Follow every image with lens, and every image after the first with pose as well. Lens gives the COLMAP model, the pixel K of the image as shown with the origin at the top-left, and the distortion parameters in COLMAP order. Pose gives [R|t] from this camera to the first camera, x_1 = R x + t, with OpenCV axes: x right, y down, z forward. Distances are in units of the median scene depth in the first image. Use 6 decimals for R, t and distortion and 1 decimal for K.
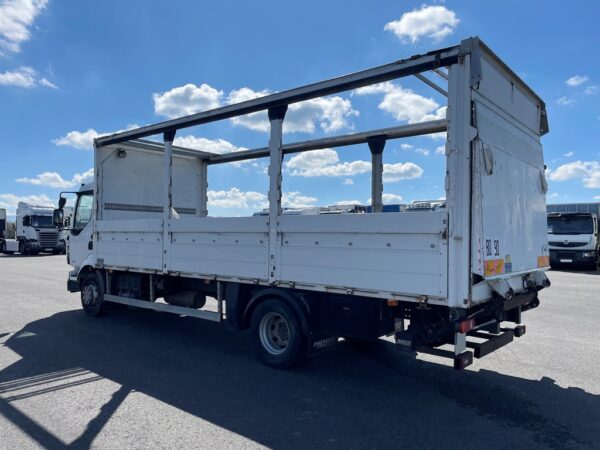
lens RADIAL K [[451.7, 0, 298.0], [0, 451.7, 231.2], [0, 0, 1]] dist [0.069386, -0.068723]
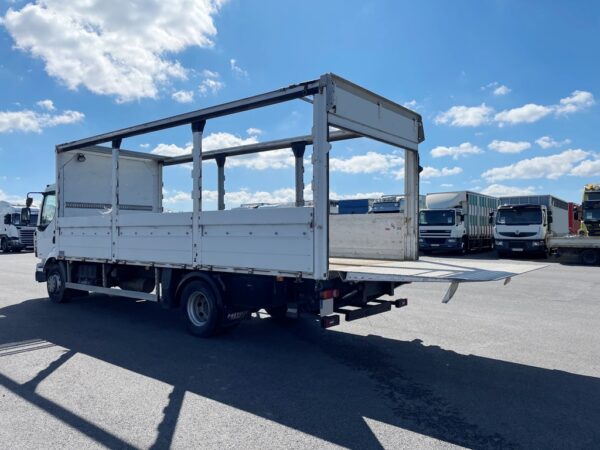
lens RADIAL K [[451.7, 0, 293.0], [0, 451.7, 223.6], [0, 0, 1]] dist [0.069386, -0.068723]
pose [[0.999803, -0.013407, 0.014612, 0.176059], [0.013485, 0.999895, -0.005275, 0.007922], [-0.014539, 0.005471, 0.999879, -0.204273]]
